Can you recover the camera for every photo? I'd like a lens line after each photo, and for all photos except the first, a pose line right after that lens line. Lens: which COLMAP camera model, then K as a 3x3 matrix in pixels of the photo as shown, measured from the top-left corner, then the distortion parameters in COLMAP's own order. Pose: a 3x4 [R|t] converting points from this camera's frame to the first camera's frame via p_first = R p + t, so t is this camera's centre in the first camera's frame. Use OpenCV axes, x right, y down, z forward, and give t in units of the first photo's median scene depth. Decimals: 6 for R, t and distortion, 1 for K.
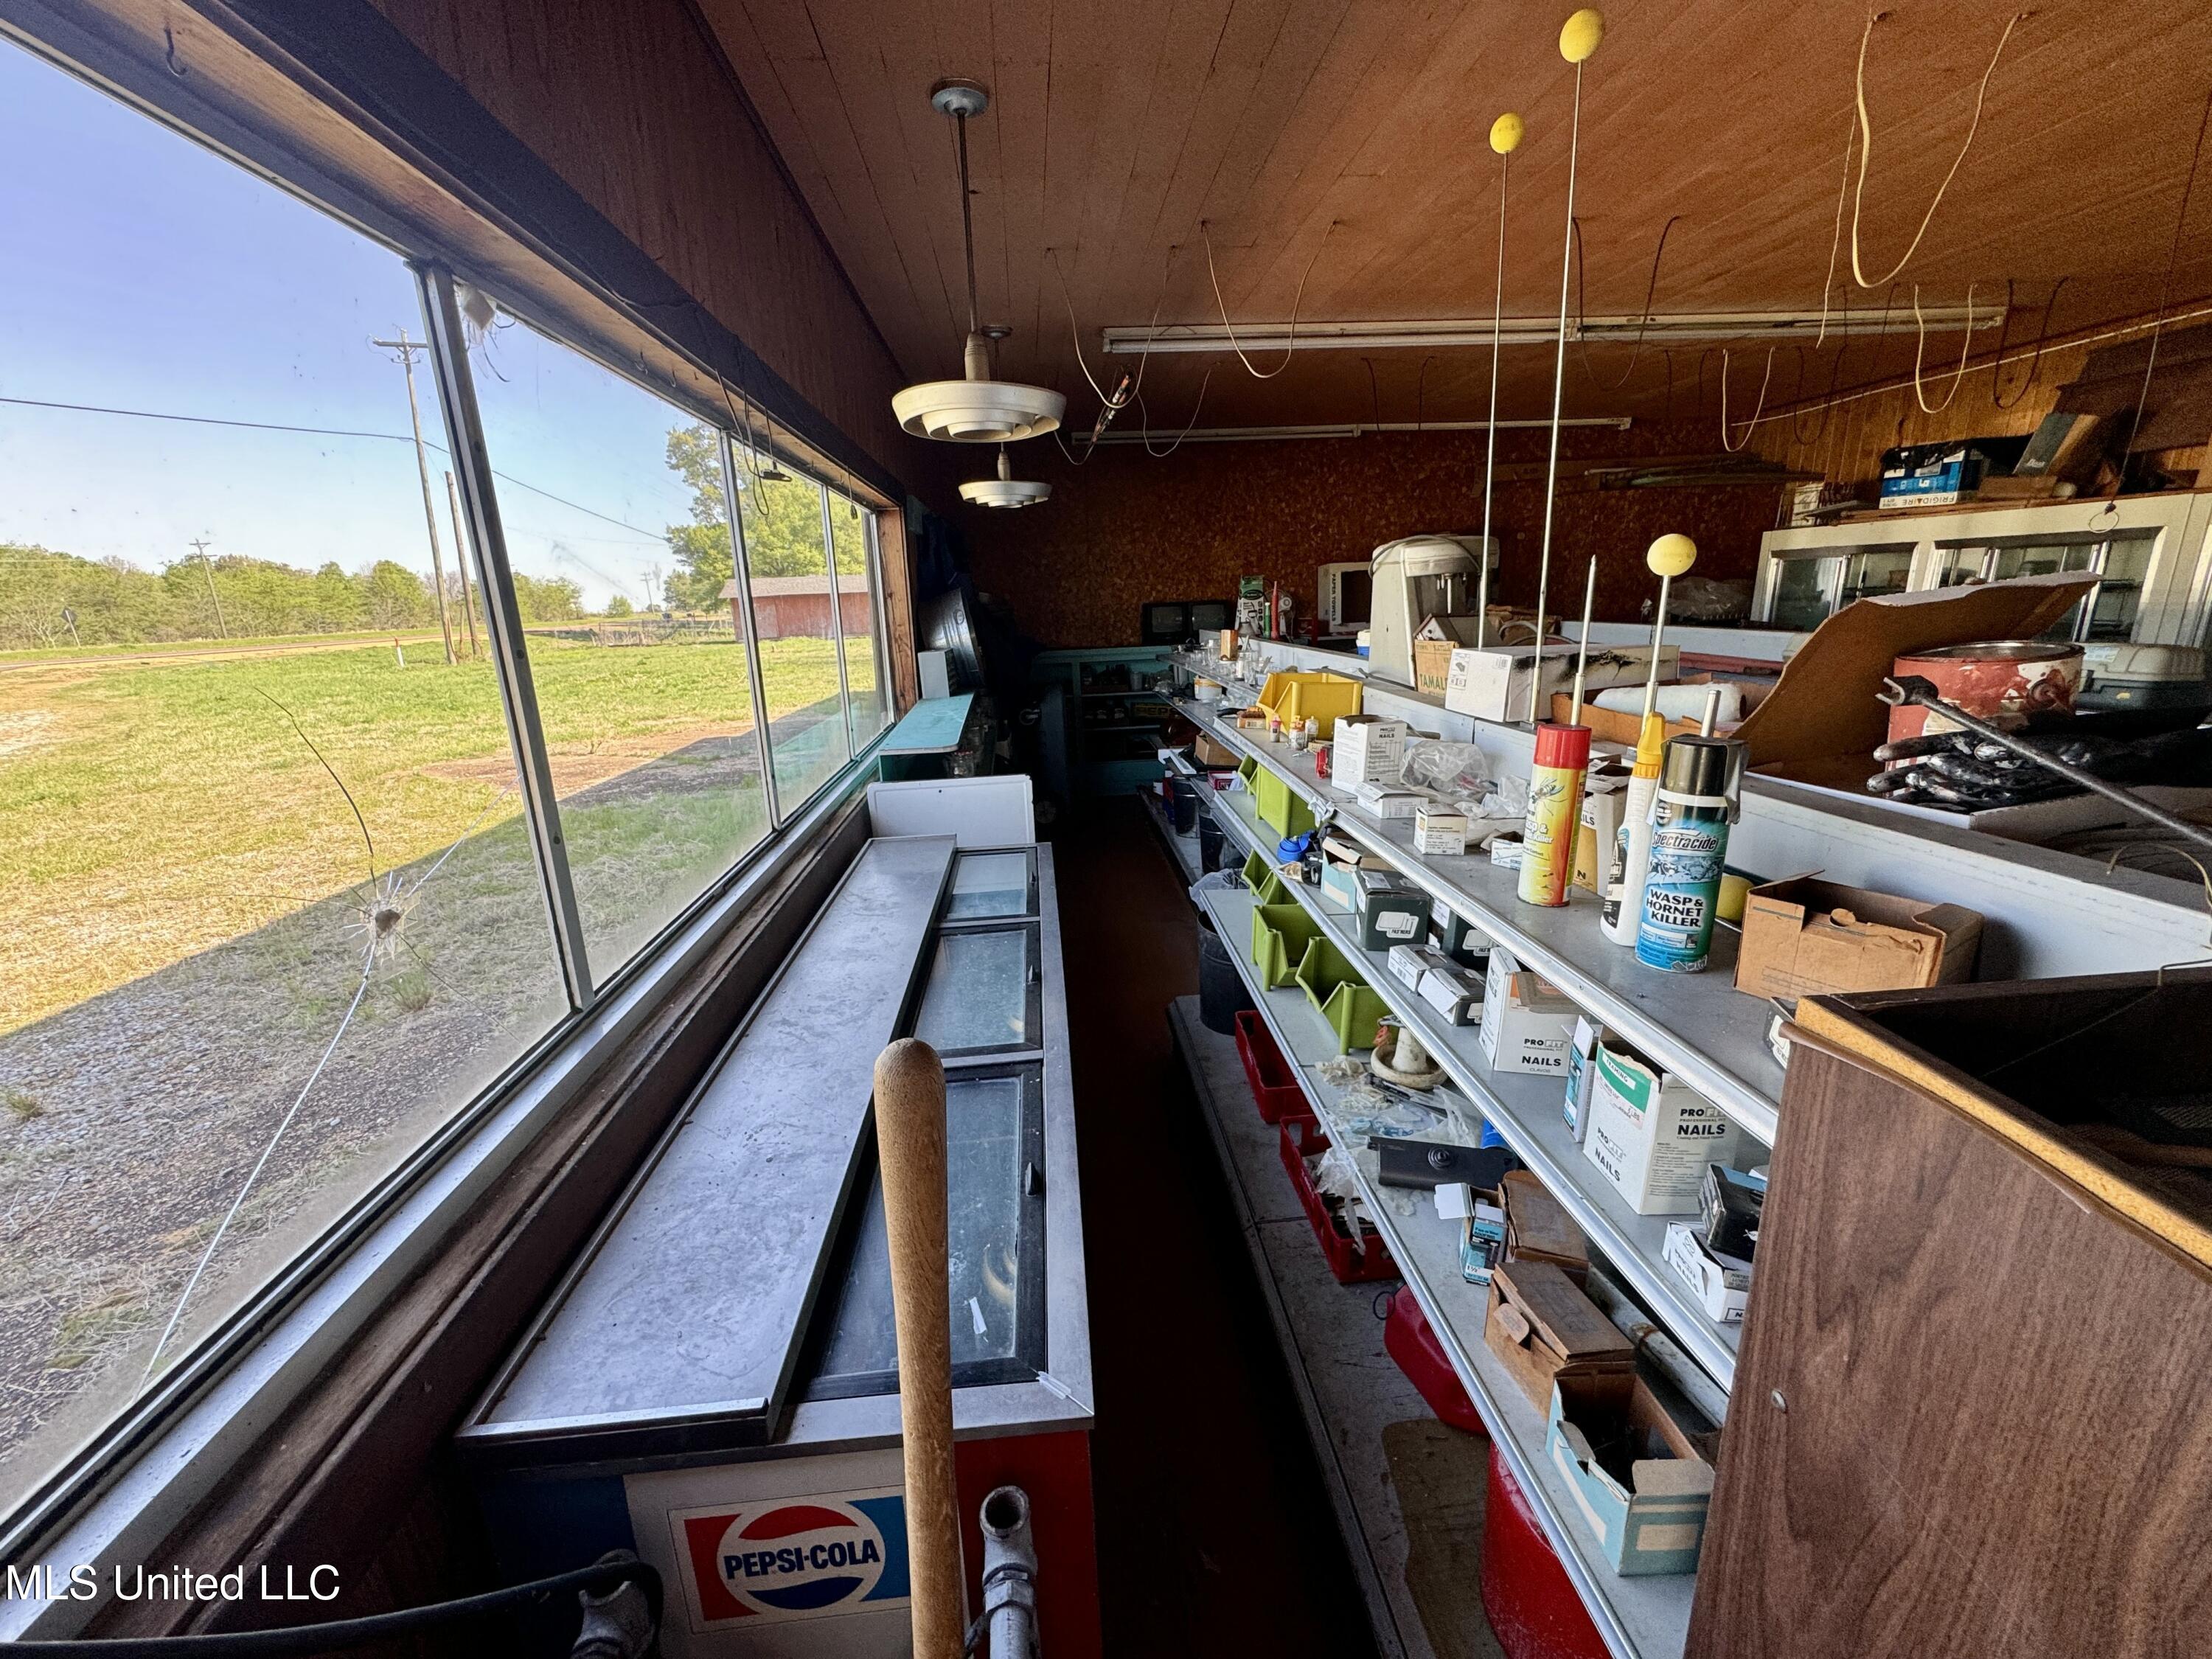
lens RADIAL K [[879.7, 0, 1103.5], [0, 879.7, 830.4], [0, 0, 1]] dist [-0.001897, 0.000234]
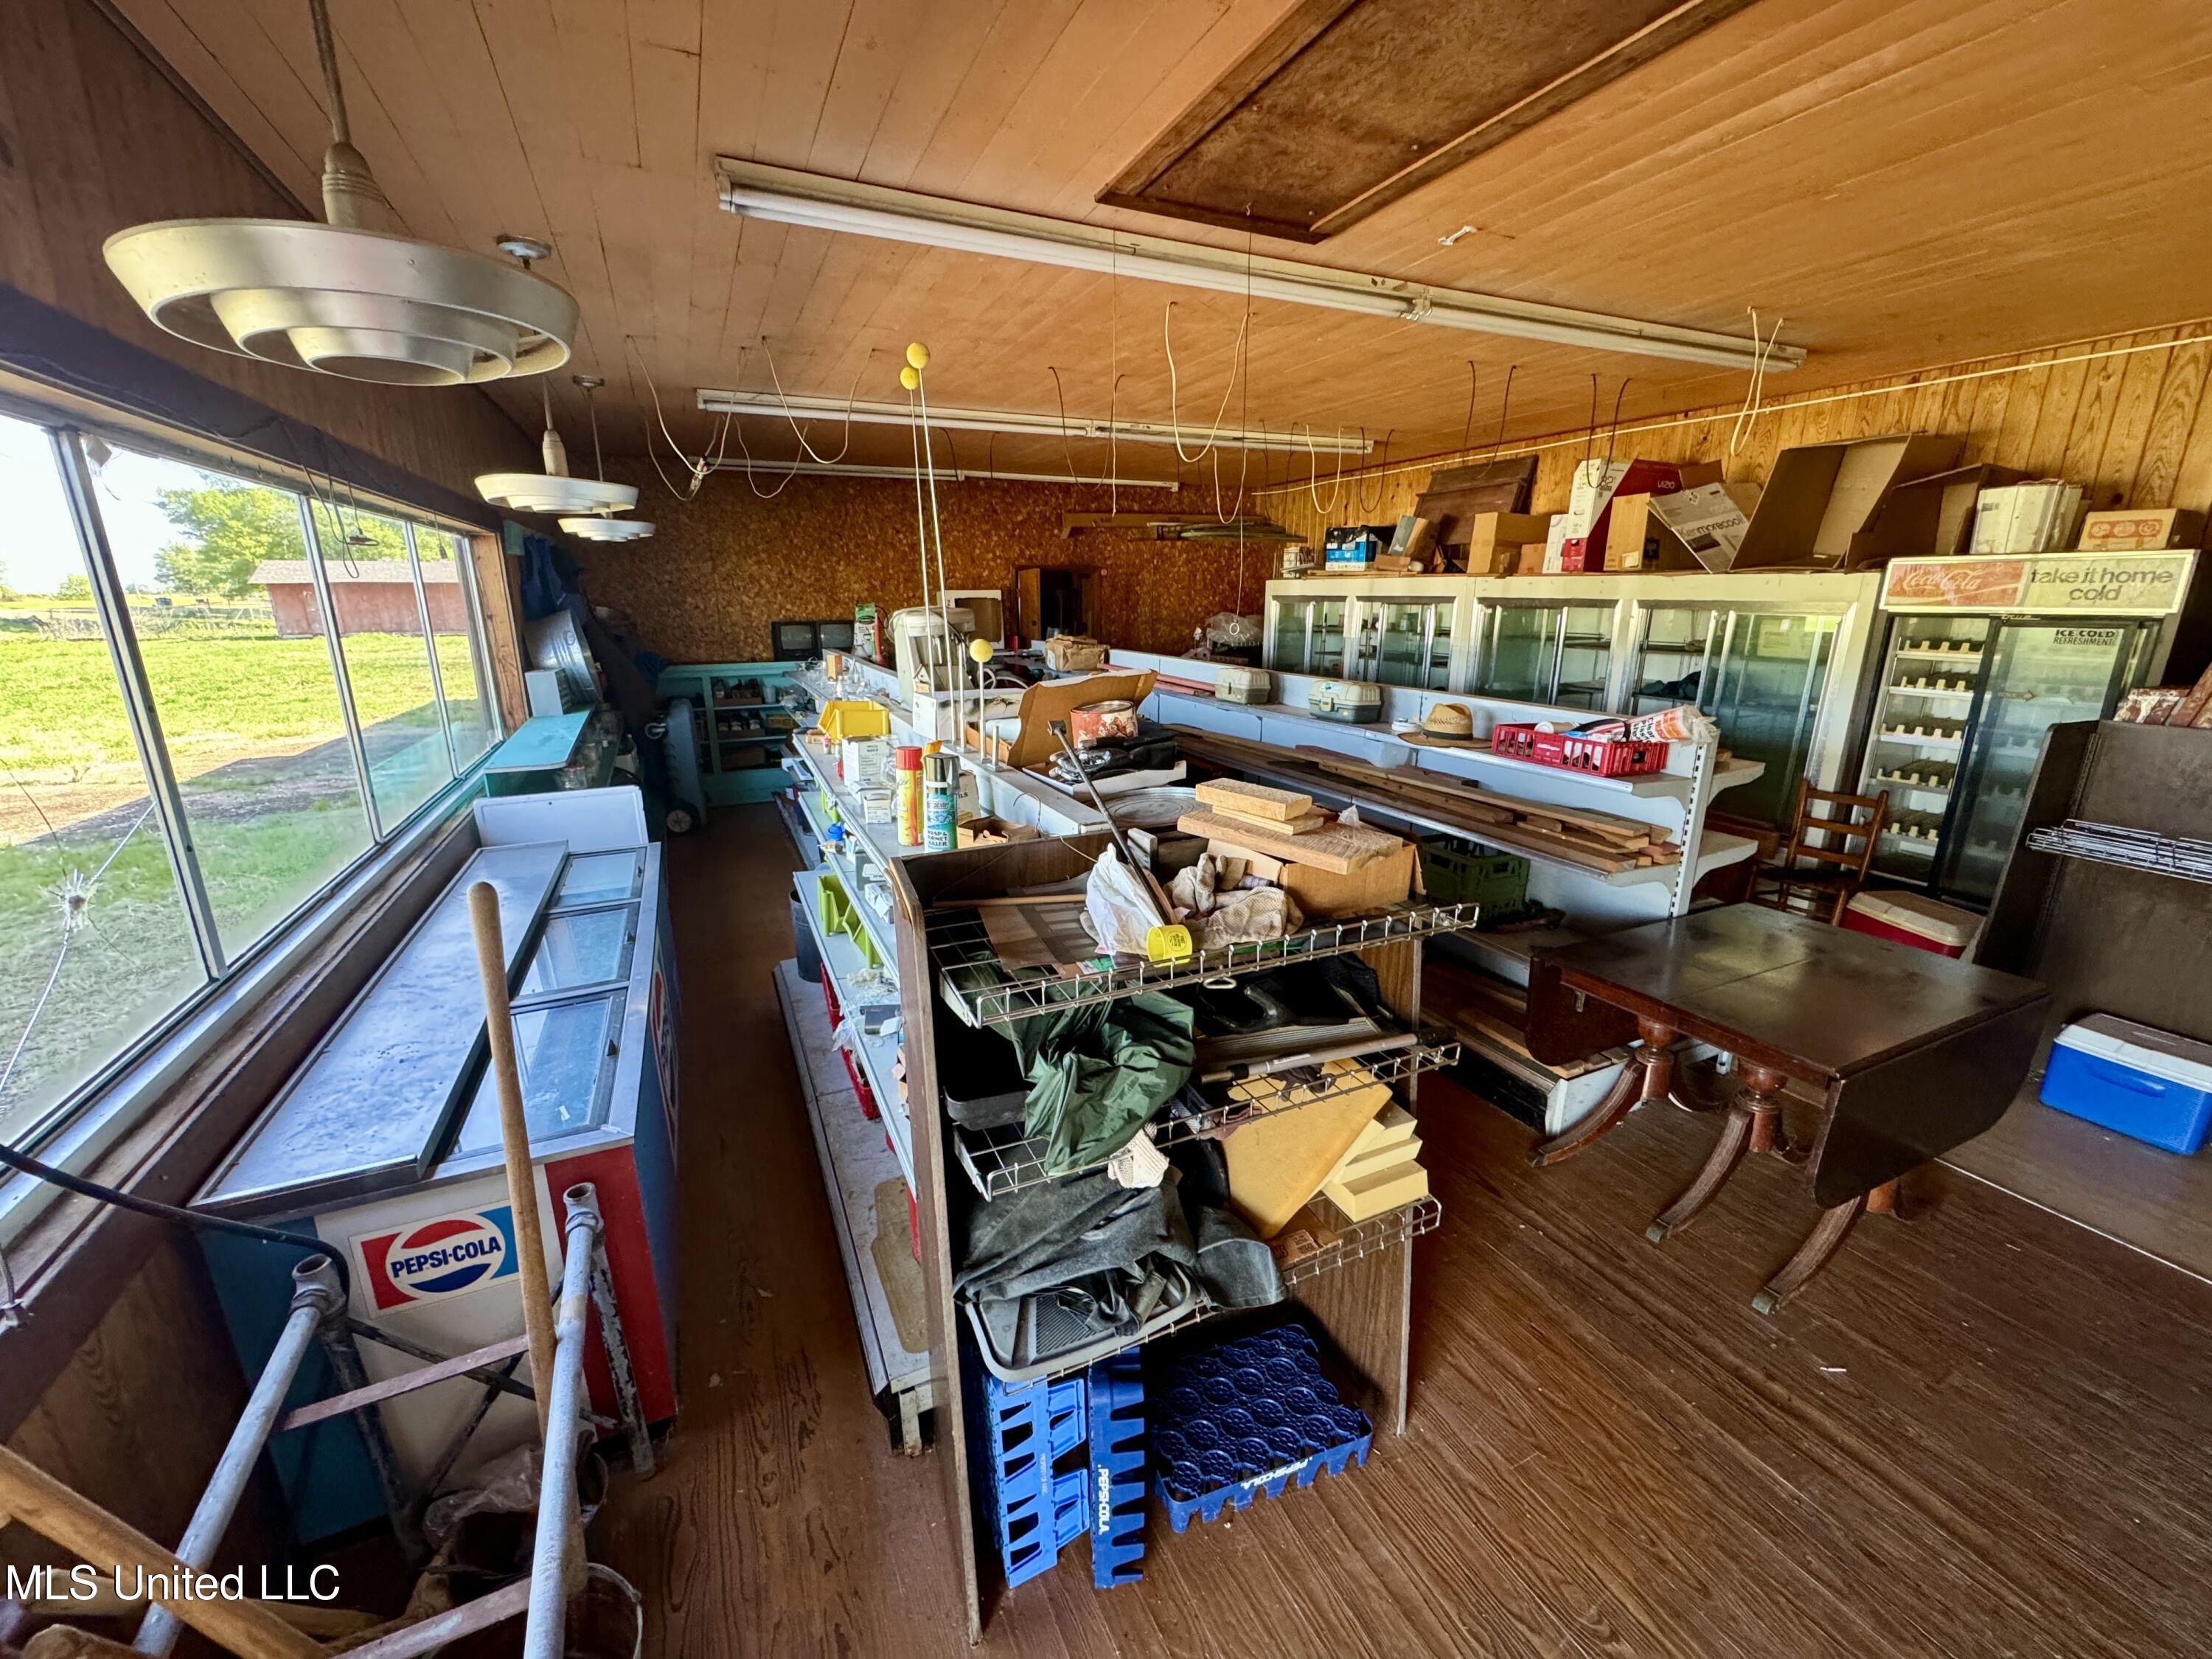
lens RADIAL K [[879.7, 0, 1103.5], [0, 879.7, 830.4], [0, 0, 1]] dist [-0.001897, 0.000234]
pose [[0.937110, -0.056788, 0.344383, 0.083603], [0.057781, 0.998302, 0.007389, 0.021284], [-0.344217, 0.012975, 0.938800, -0.283149]]
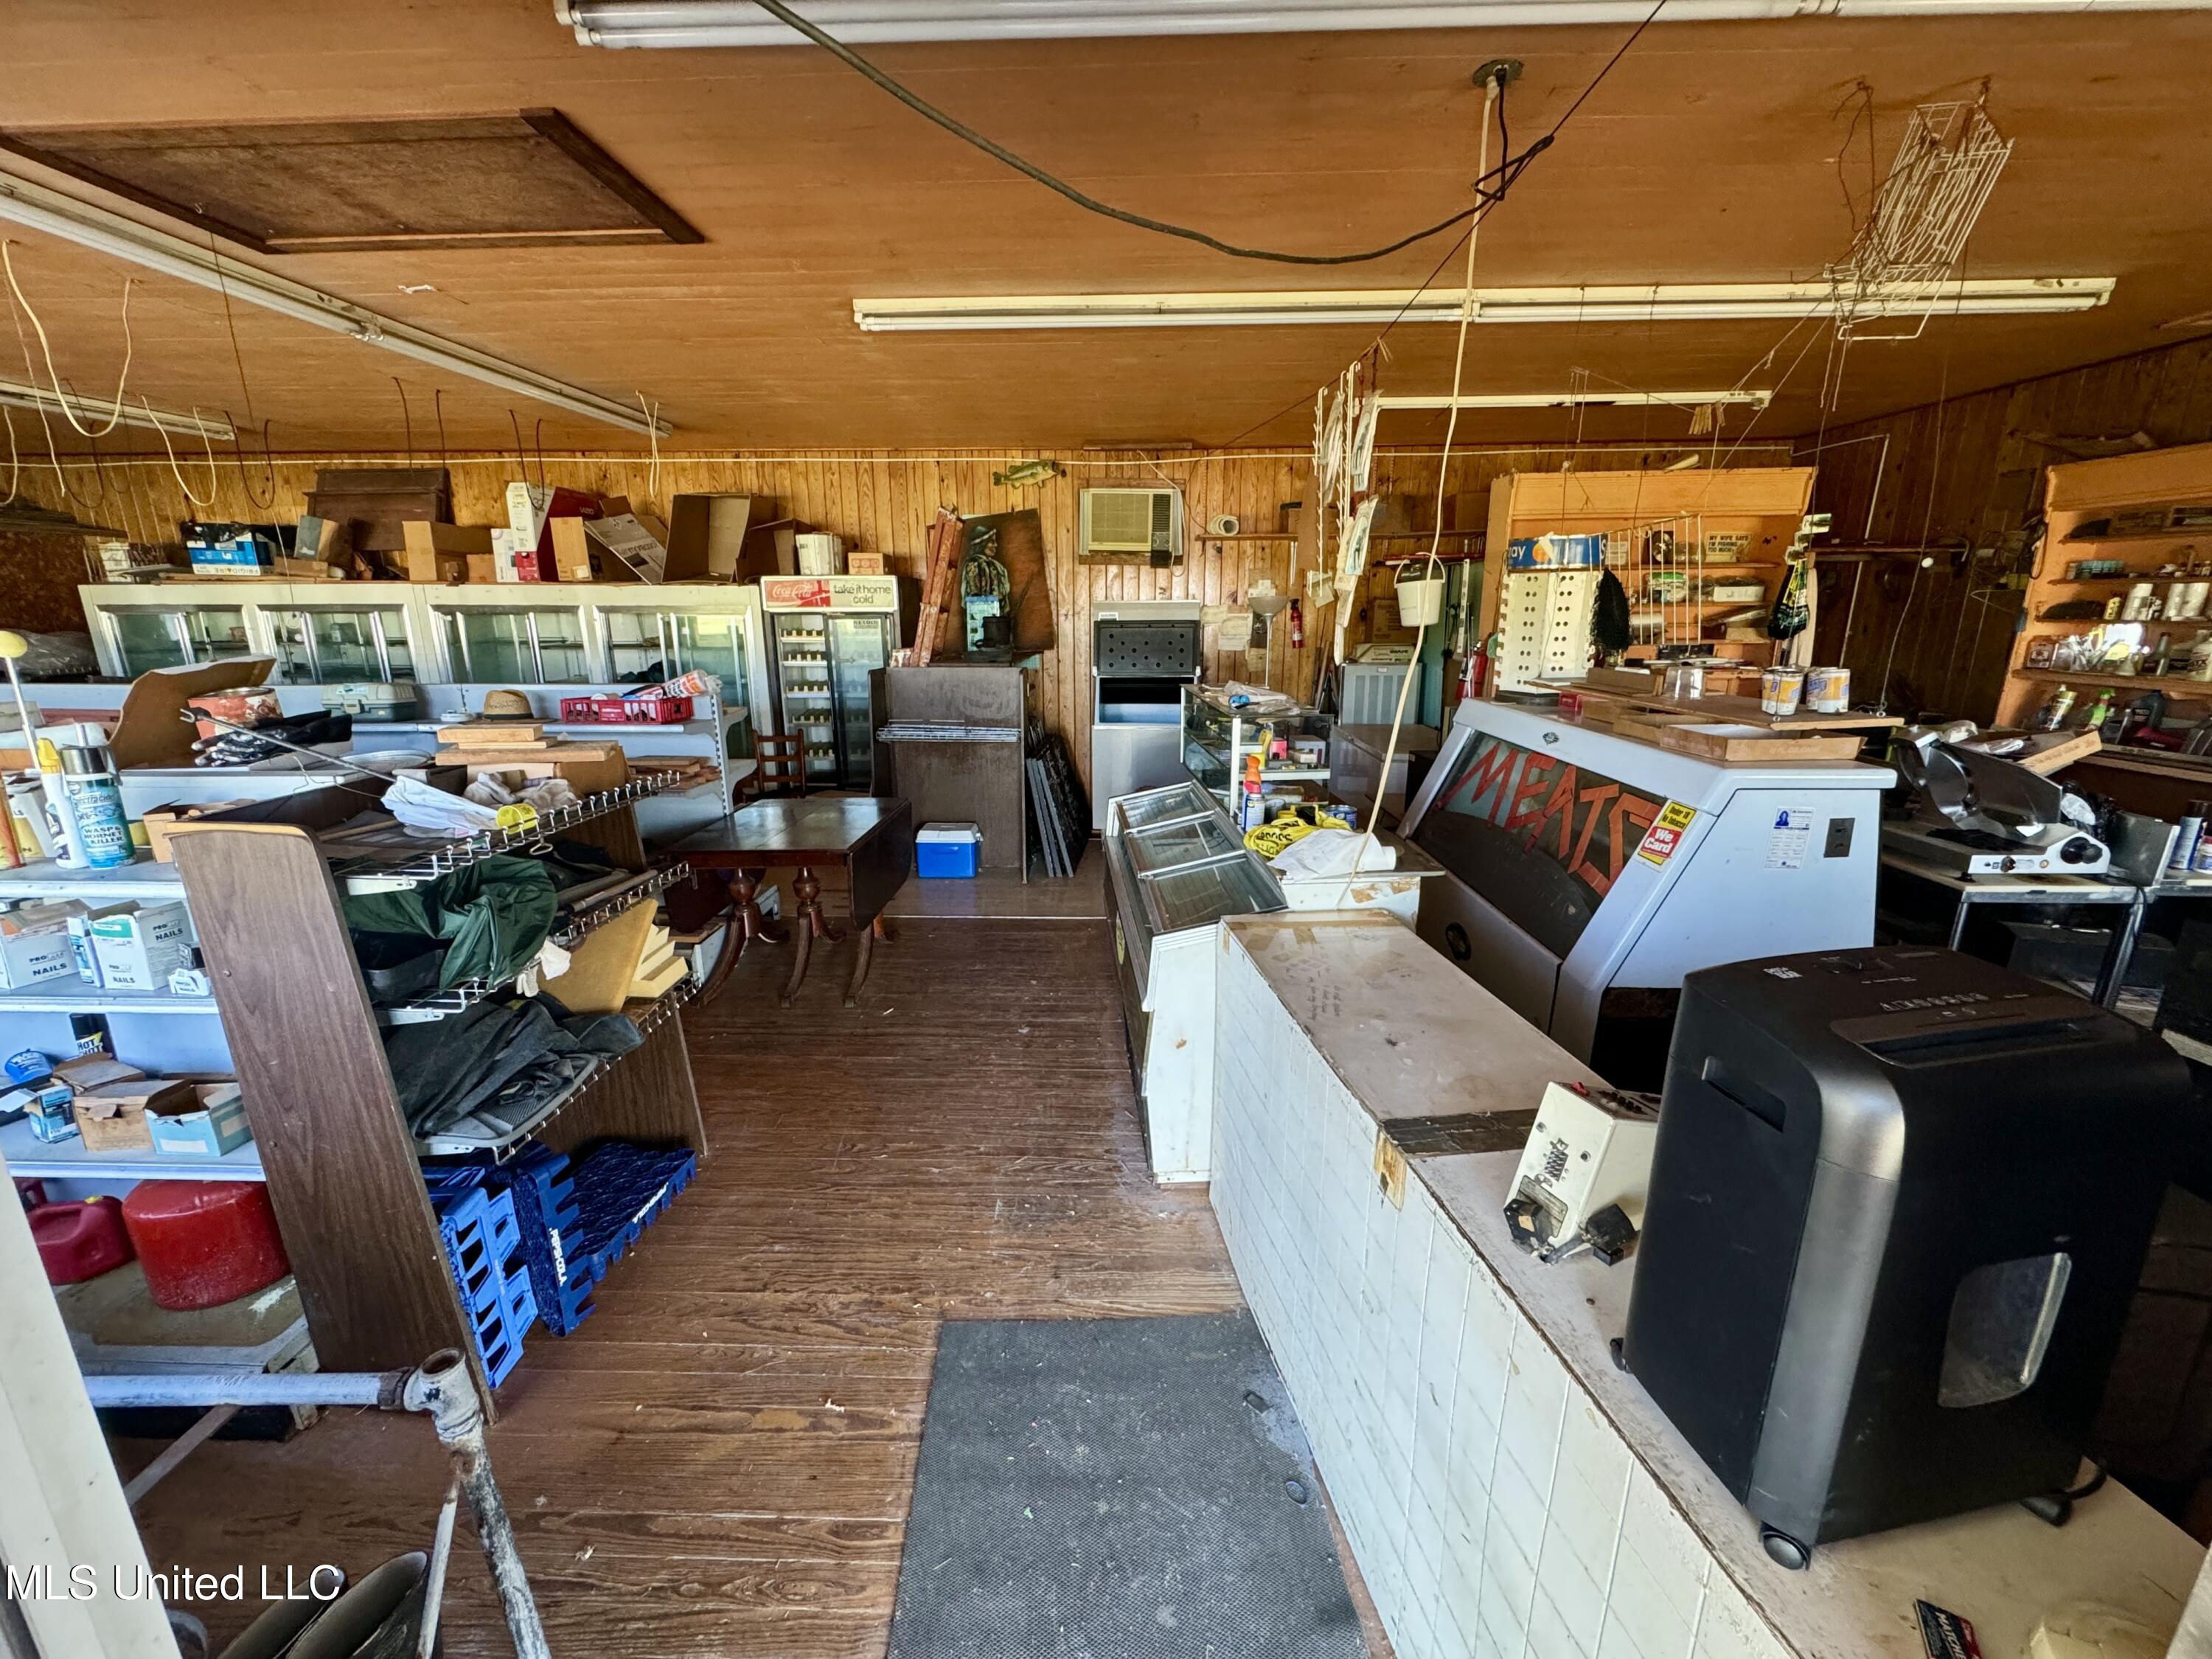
lens RADIAL K [[882.1, 0, 1106.0], [0, 882.1, 829.5], [0, 0, 1]] dist [-0.003073, 0.000236]
pose [[0.108549, -0.206422, 0.972423, -0.259683], [0.253985, 0.951496, 0.173628, 0.080491], [-0.961098, 0.228134, 0.155712, -0.373402]]
